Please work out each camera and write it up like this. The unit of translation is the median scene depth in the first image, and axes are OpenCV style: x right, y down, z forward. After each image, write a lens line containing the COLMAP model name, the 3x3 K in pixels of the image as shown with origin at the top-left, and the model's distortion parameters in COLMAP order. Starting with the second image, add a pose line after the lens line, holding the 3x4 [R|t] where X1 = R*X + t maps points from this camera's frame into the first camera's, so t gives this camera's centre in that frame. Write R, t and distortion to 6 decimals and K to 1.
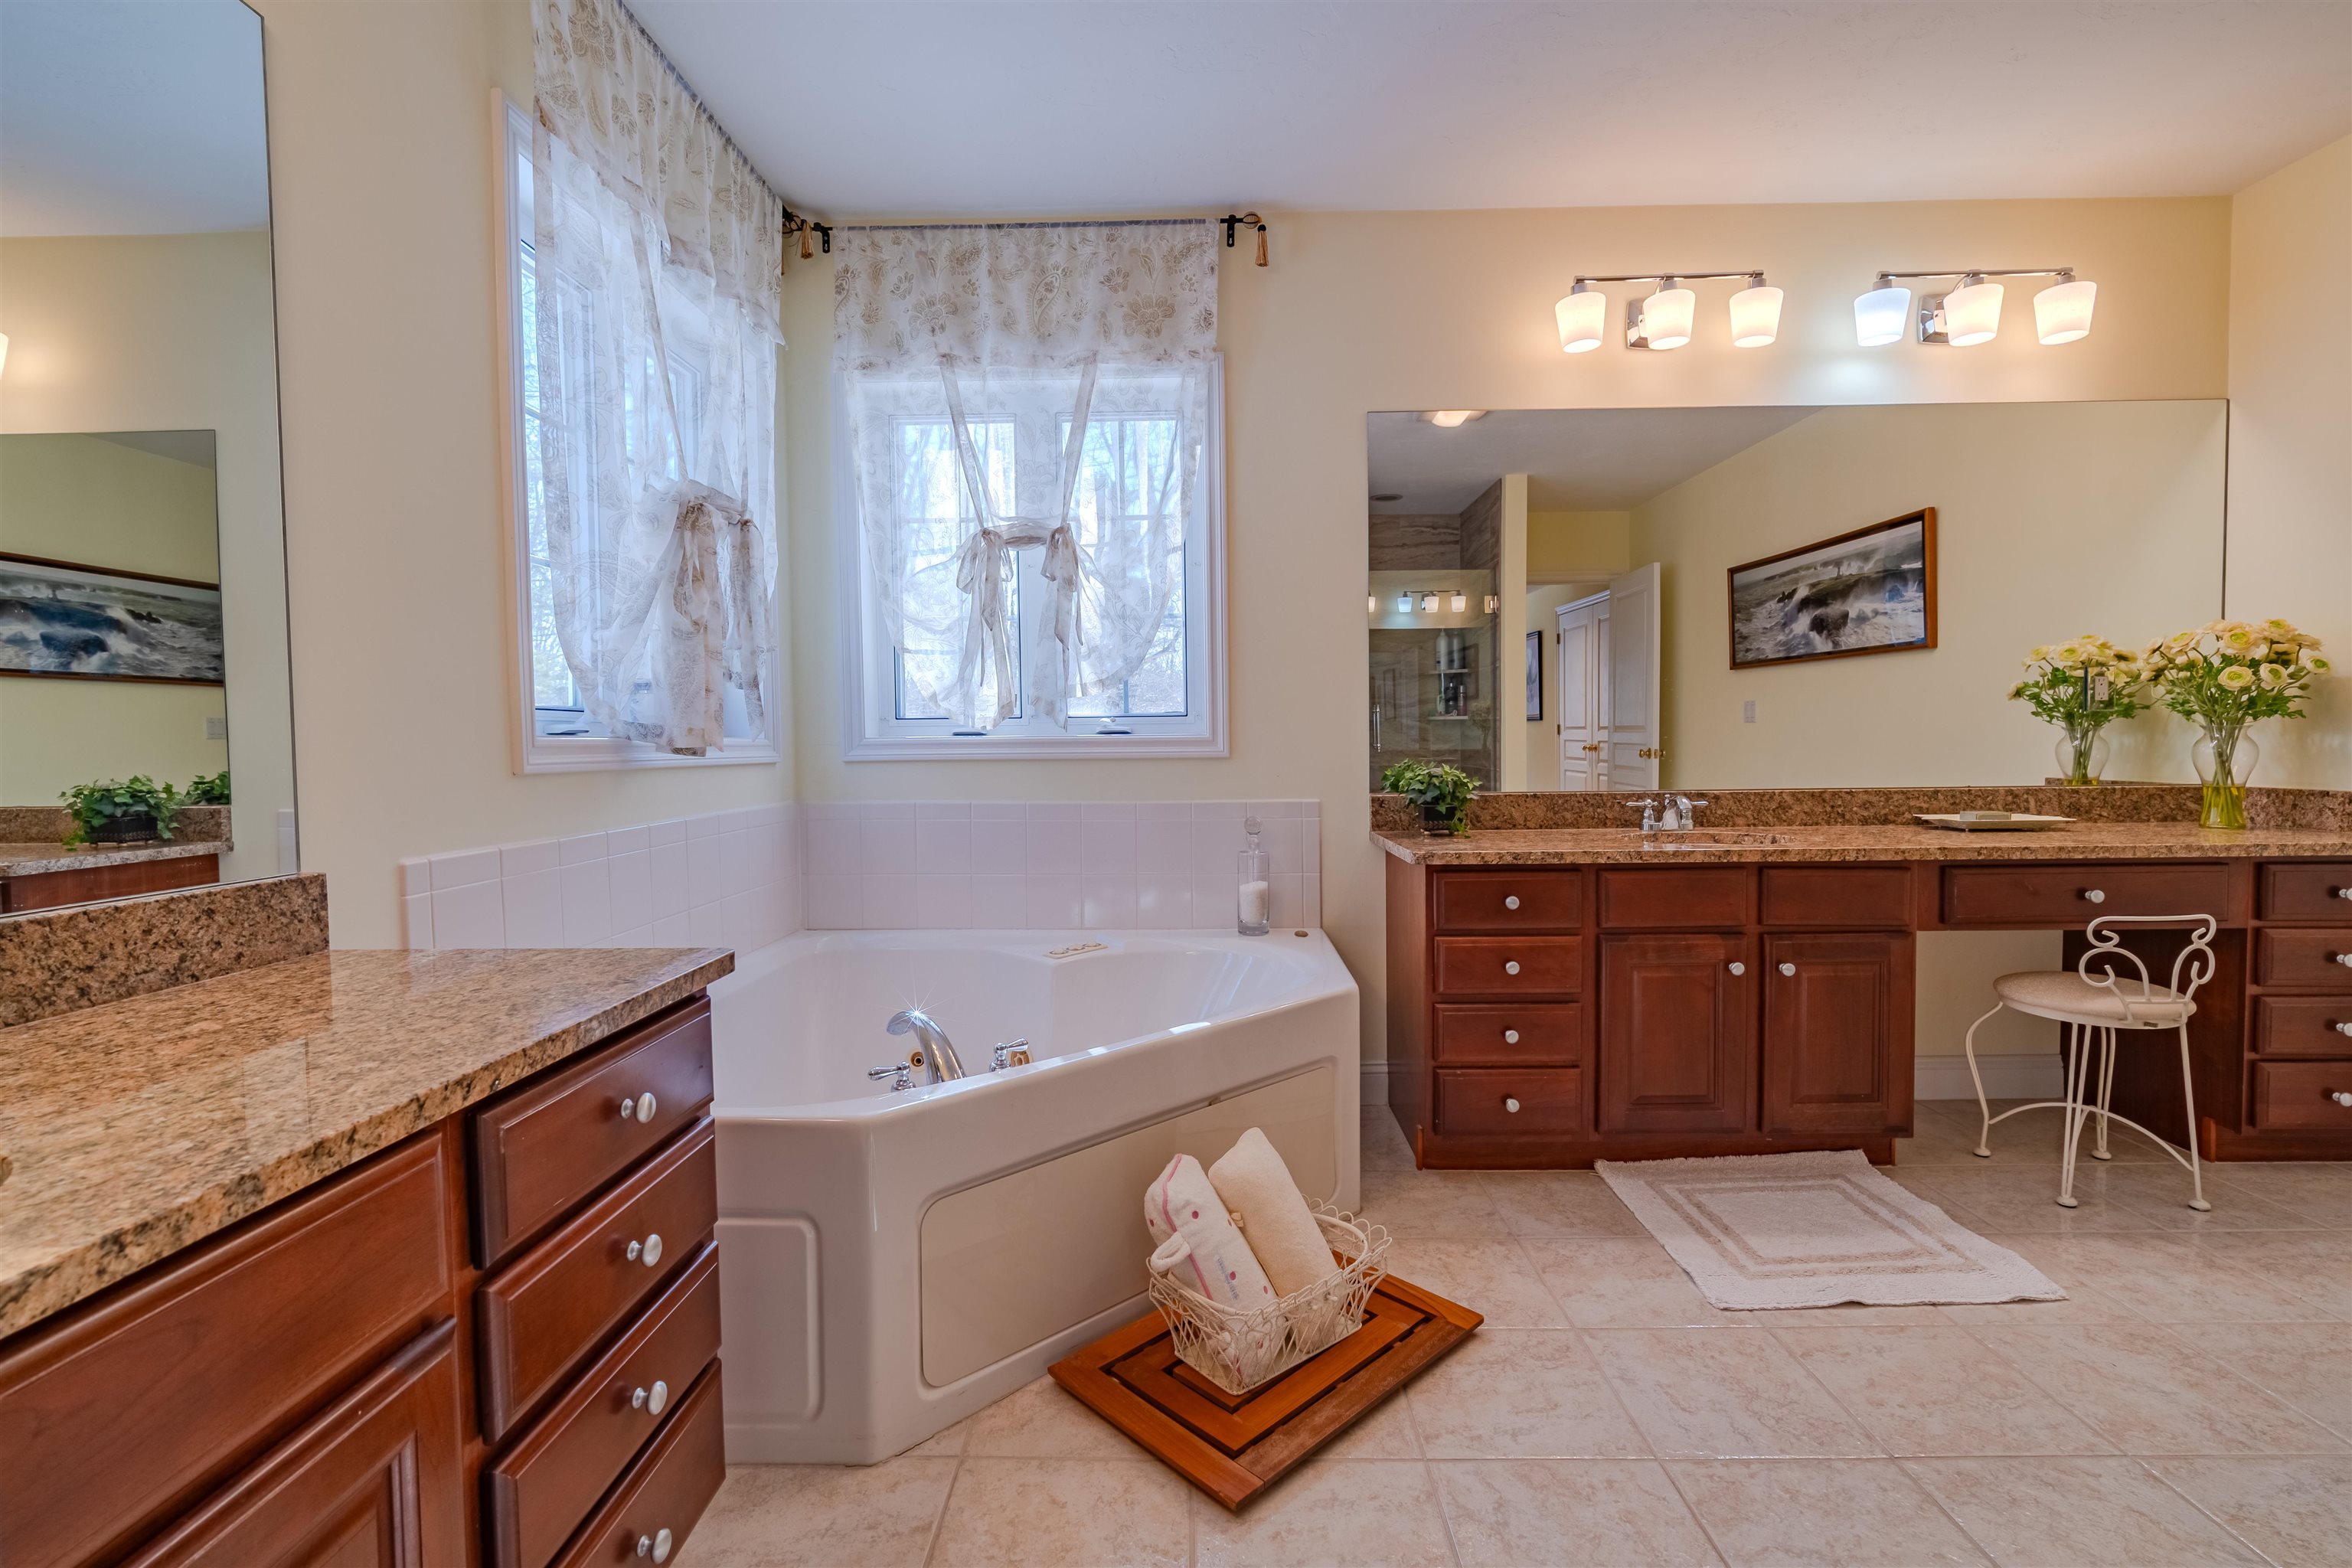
lens RADIAL K [[1047.2, 0, 1183.9], [0, 1047.2, 780.7], [0, 0, 1]] dist [-0.001430, 0.002394]
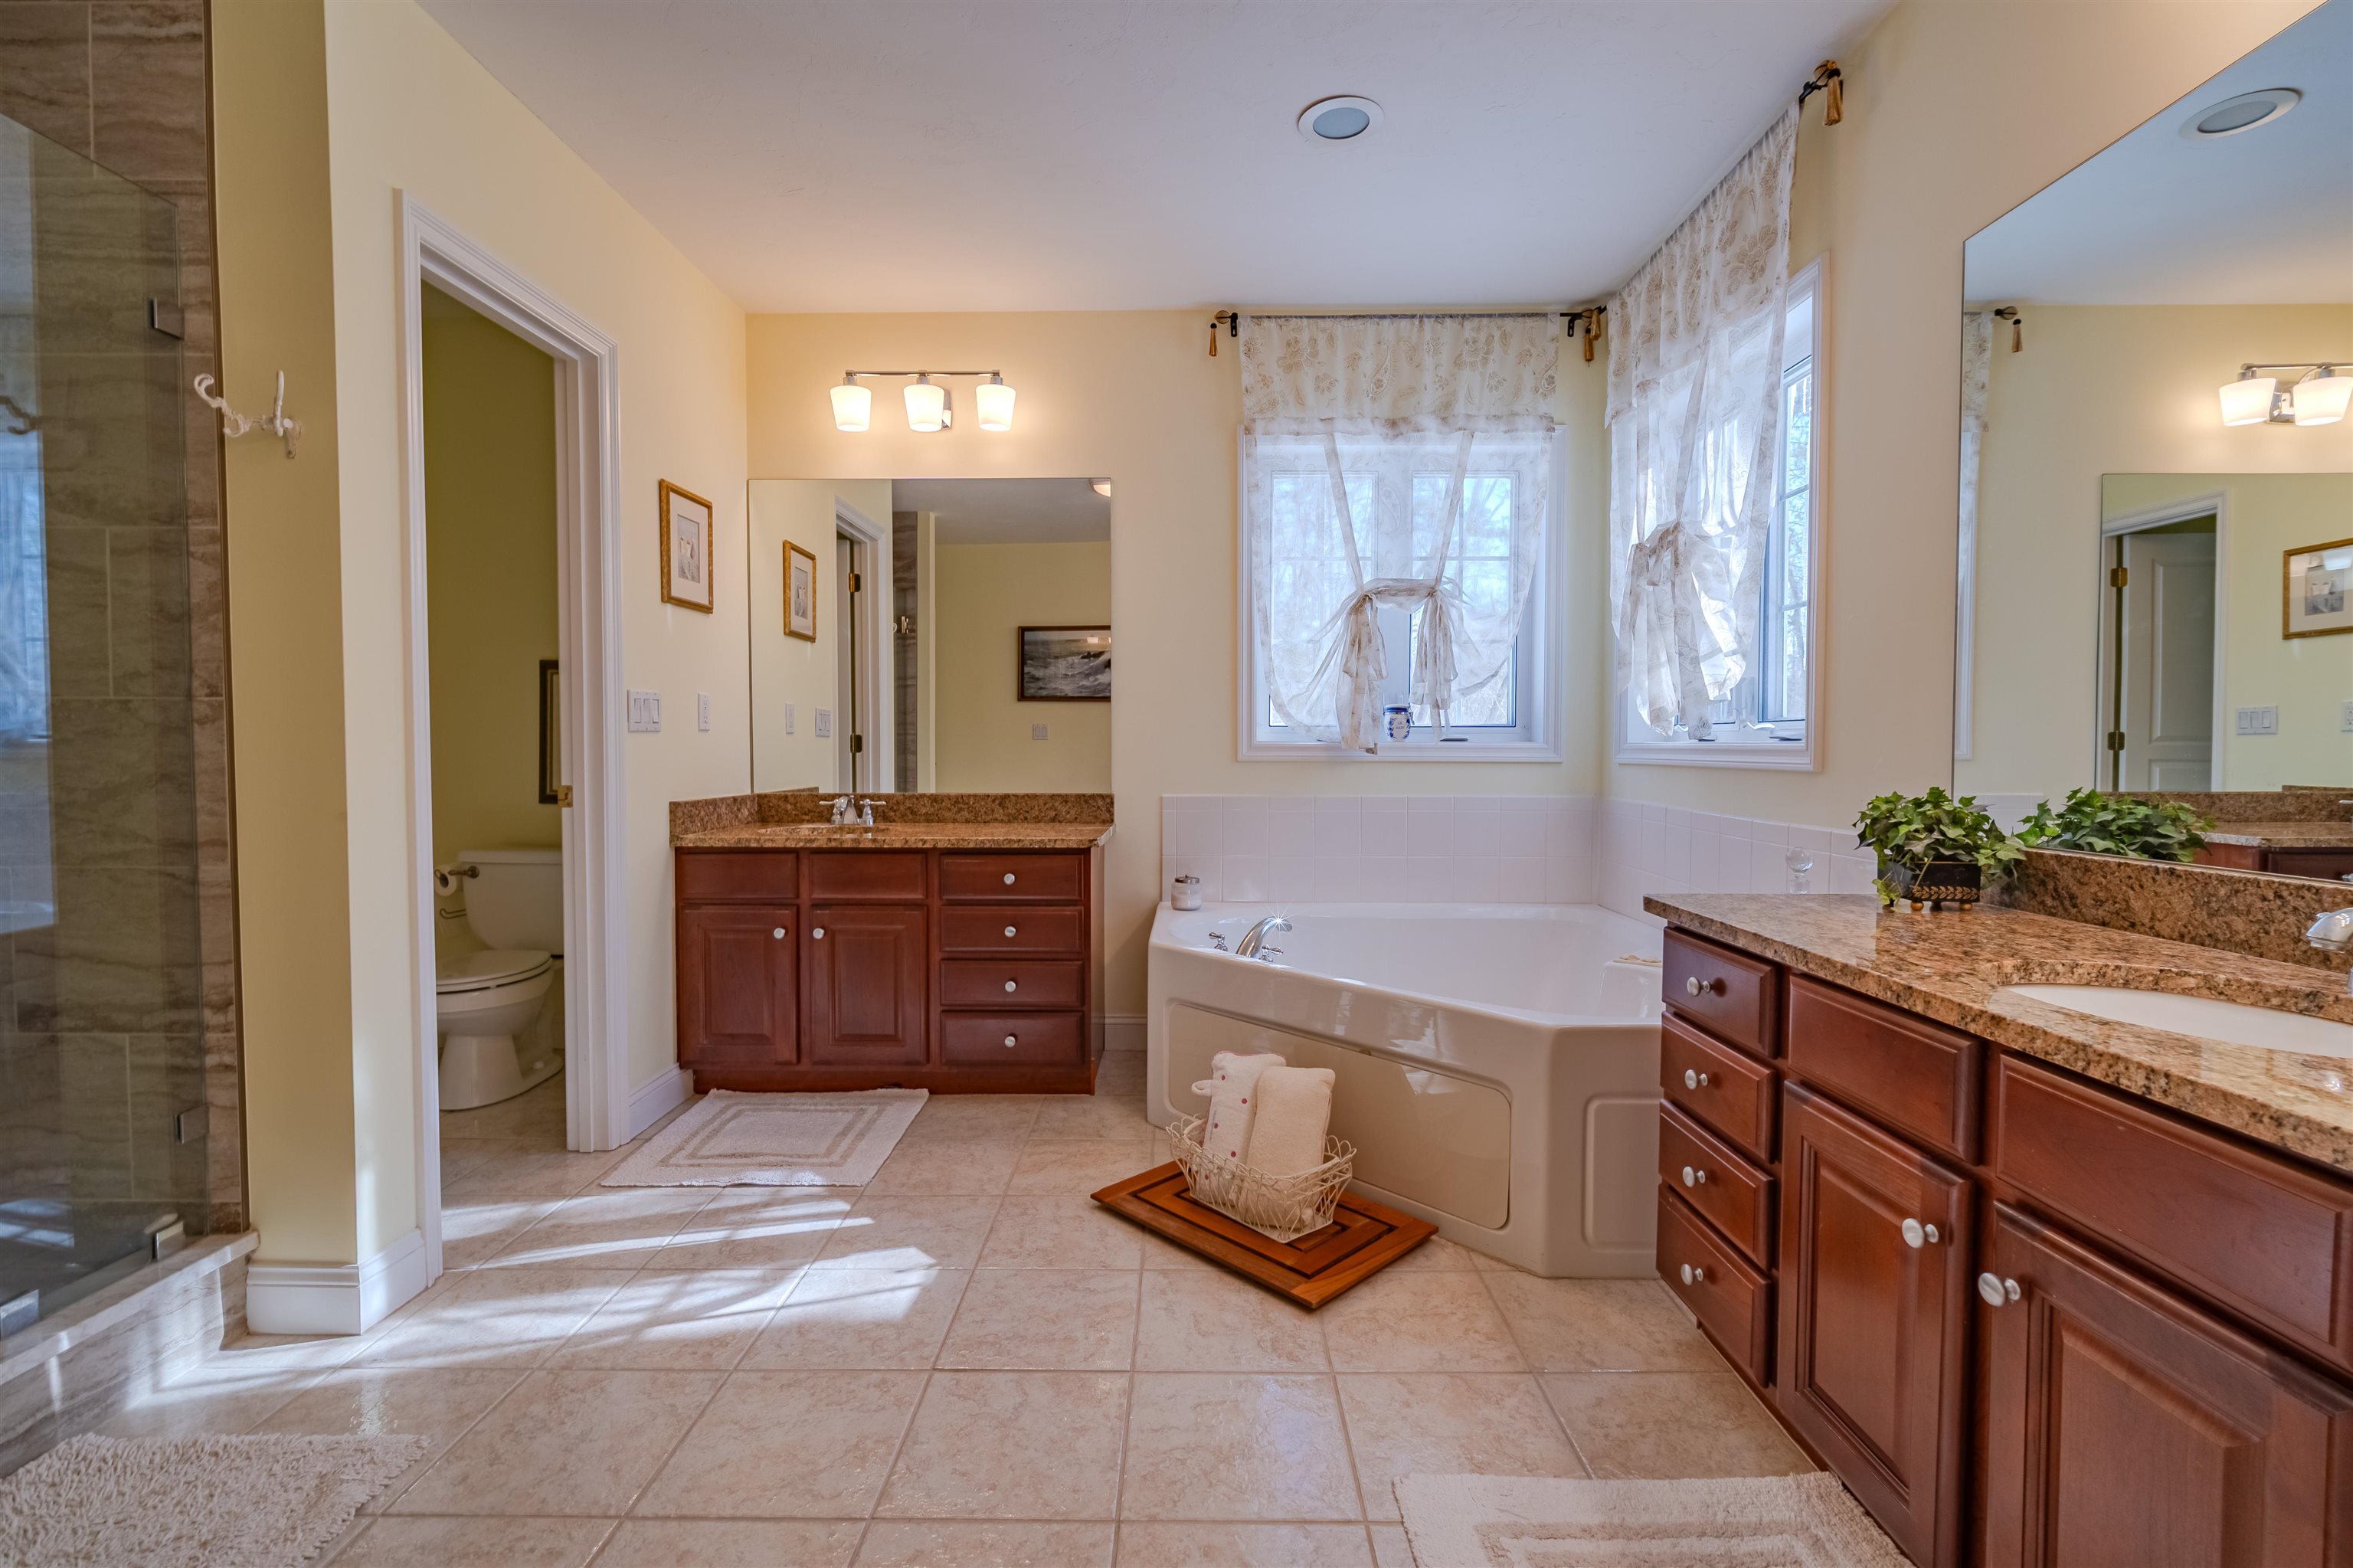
lens RADIAL K [[1047.7, 0, 1186.6], [0, 1047.7, 780.6], [0, 0, 1]] dist [-0.001430, 0.002394]
pose [[0.014897, 0.045040, -0.998874, 1.451000], [-0.040508, 0.998192, 0.044405, -0.056719], [0.999068, 0.039801, 0.016694, 0.922723]]
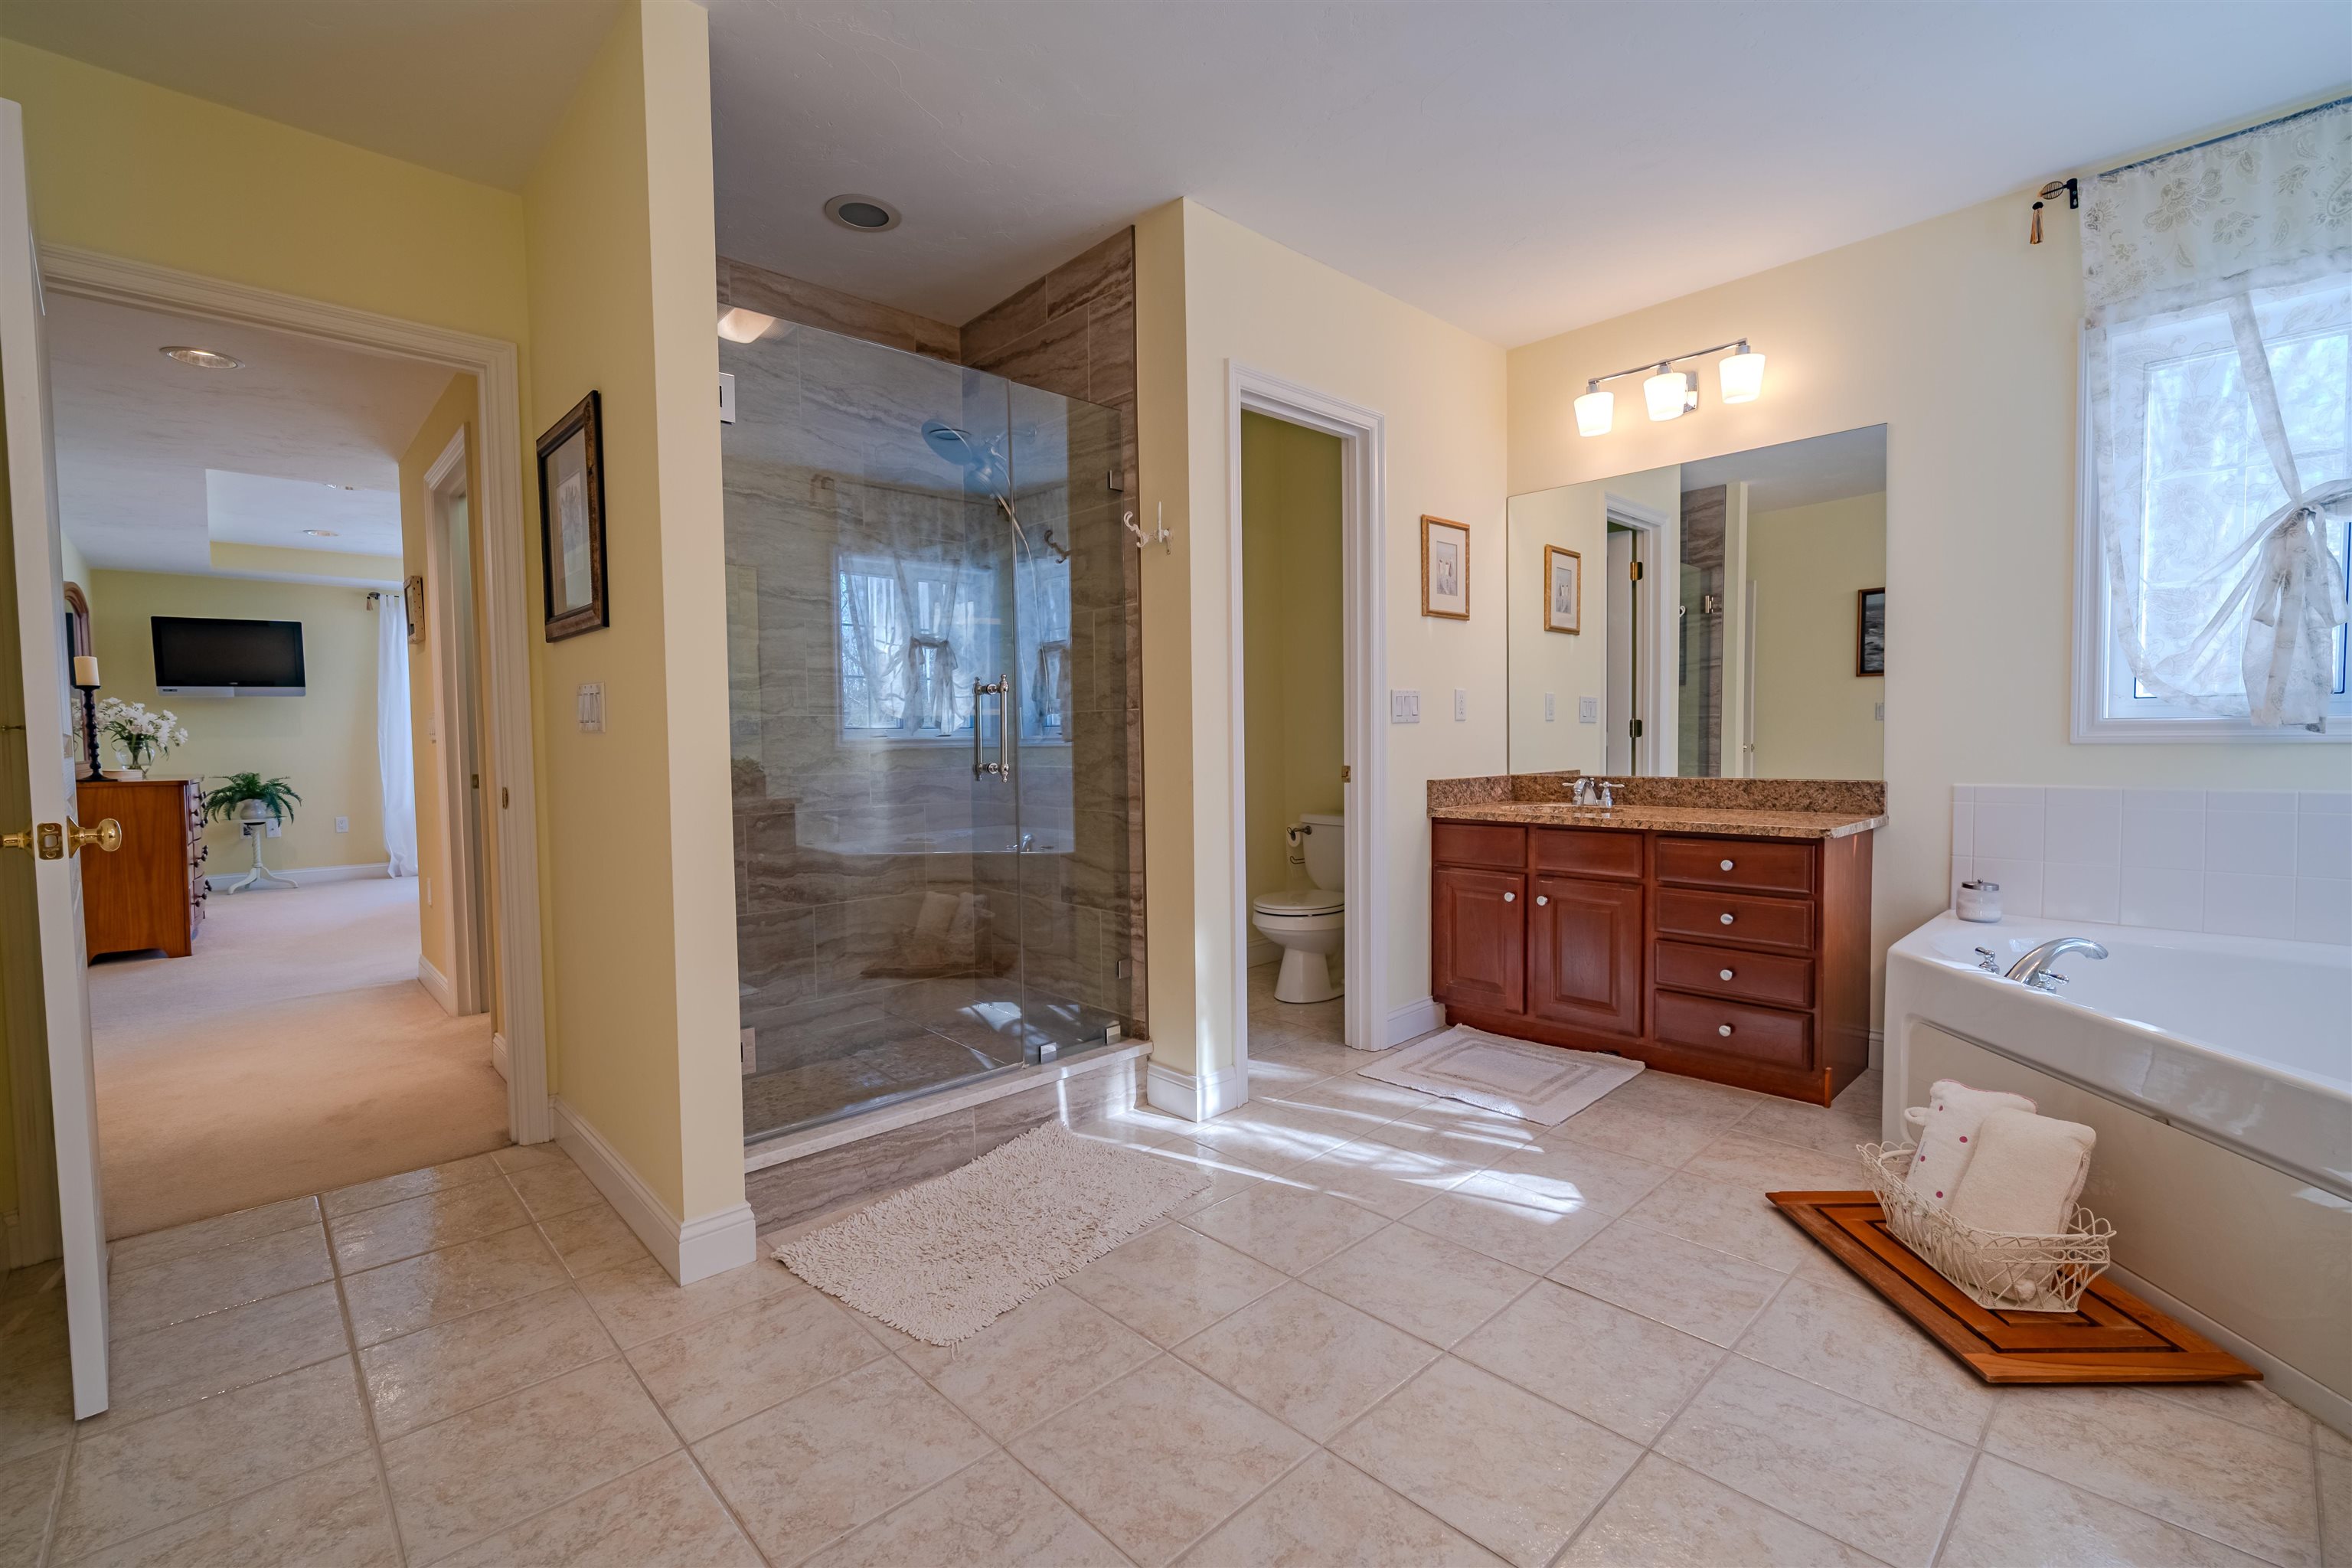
lens RADIAL K [[1047.2, 0, 1188.0], [0, 1047.2, 783.7], [0, 0, 1]] dist [-0.001430, 0.002394]
pose [[-0.706702, 0.054495, -0.705409, 1.532836], [-0.004981, 0.996621, 0.081982, -0.072657], [0.707494, 0.061450, -0.704043, 1.238840]]
